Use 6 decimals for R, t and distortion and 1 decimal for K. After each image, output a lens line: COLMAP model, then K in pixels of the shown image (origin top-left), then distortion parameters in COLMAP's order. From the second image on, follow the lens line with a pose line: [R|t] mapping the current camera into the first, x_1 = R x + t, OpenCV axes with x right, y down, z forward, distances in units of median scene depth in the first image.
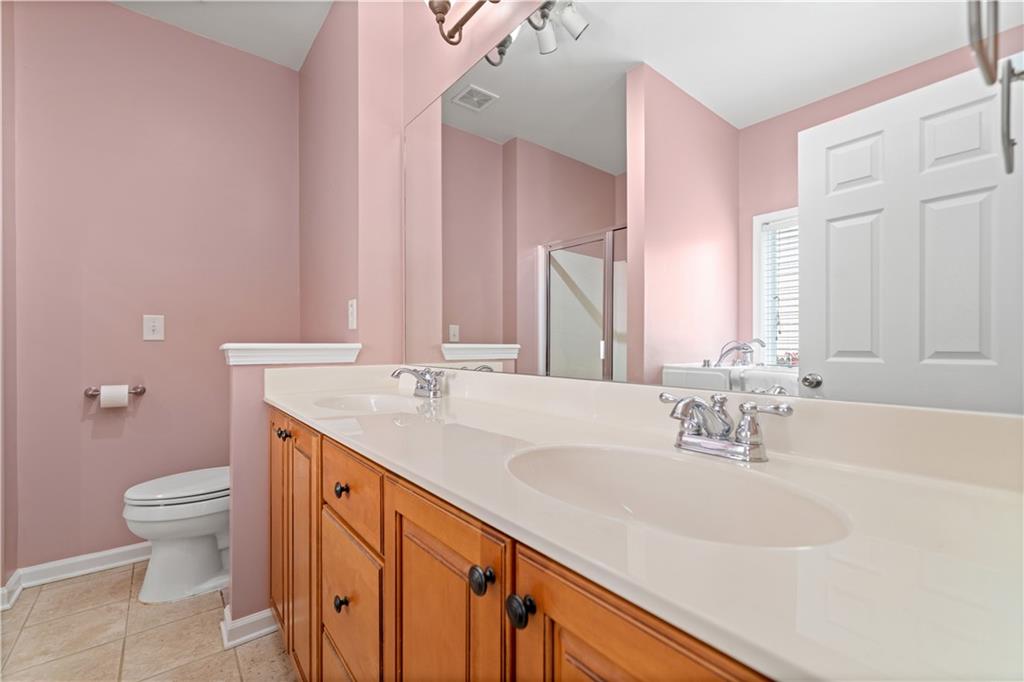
lens RADIAL K [[431.1, 0, 511.0], [0, 431.1, 345.0], [0, 0, 1]] dist [0.004612, 0.001468]
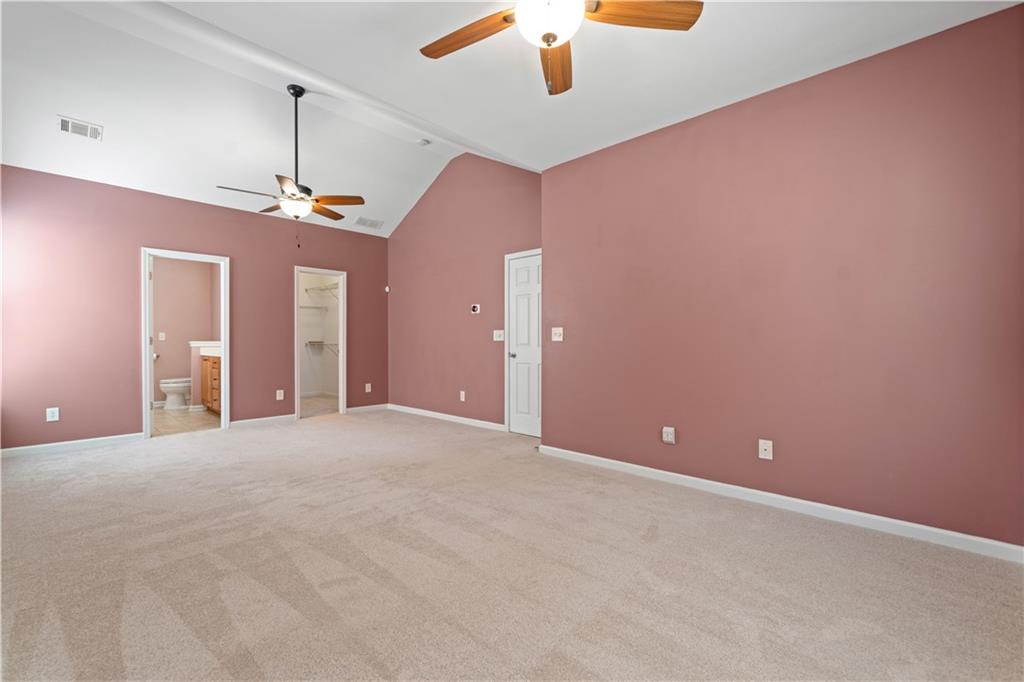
lens RADIAL K [[431.1, 0, 513.0], [0, 431.1, 340.4], [0, 0, 1]] dist [0.004612, 0.001468]
pose [[0.989859, 0.000745, 0.142049, 1.704423], [-0.001730, 0.999975, 0.006810, -0.048036], [-0.142040, -0.006987, 0.989836, -3.320087]]
